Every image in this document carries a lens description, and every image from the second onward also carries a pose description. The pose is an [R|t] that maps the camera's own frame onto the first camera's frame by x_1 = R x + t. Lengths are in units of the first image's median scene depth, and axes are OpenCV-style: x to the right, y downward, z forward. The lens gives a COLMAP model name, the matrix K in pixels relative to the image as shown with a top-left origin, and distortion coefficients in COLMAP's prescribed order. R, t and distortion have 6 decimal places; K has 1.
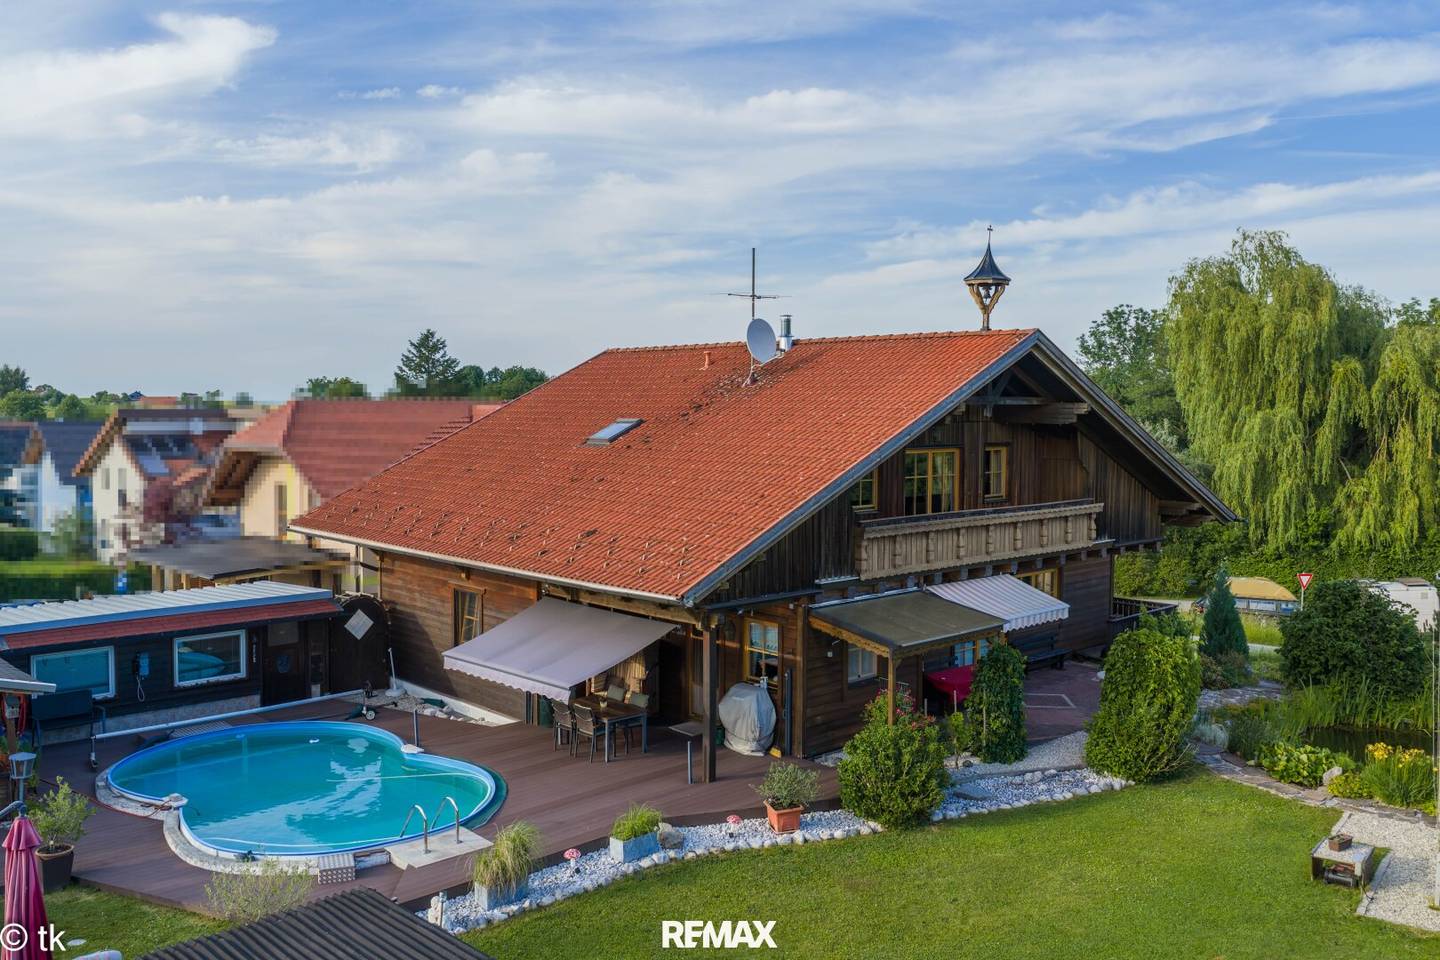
lens RADIAL K [[1173.6, 0, 720.3], [0, 1173.6, 478.3], [0, 0, 1]] dist [0.003648, 0.000169]
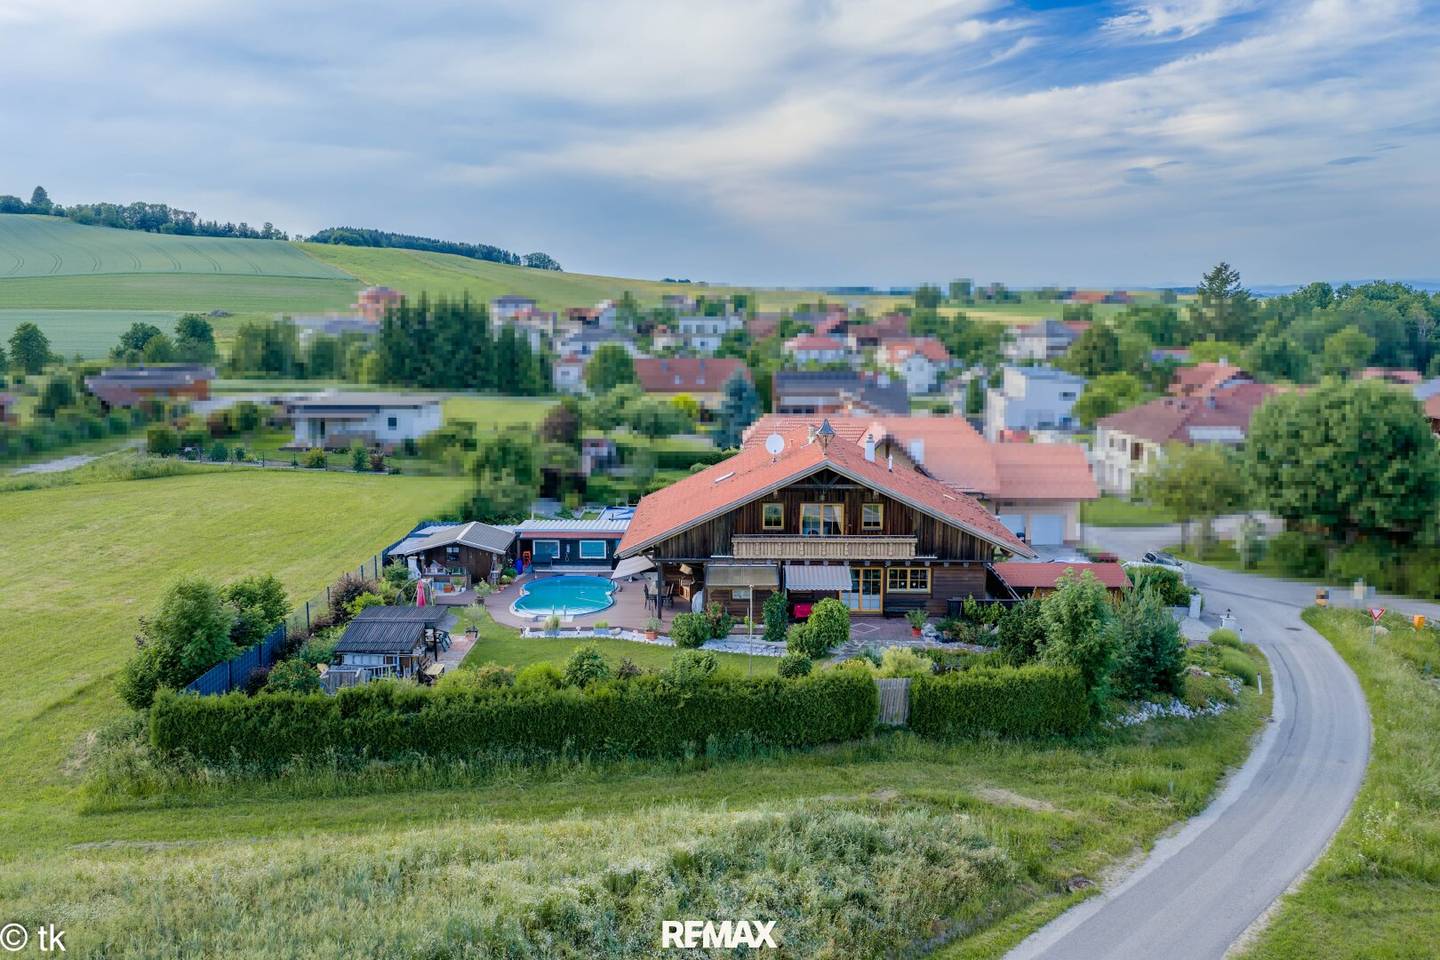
lens RADIAL K [[1173.6, 0, 719.2], [0, 1173.6, 479.8], [0, 0, 1]] dist [0.003648, 0.000169]
pose [[0.714745, 0.107985, -0.690999, 1.425324], [-0.039744, 0.992683, 0.114021, -0.285900], [0.698255, -0.054033, 0.713807, -0.620829]]
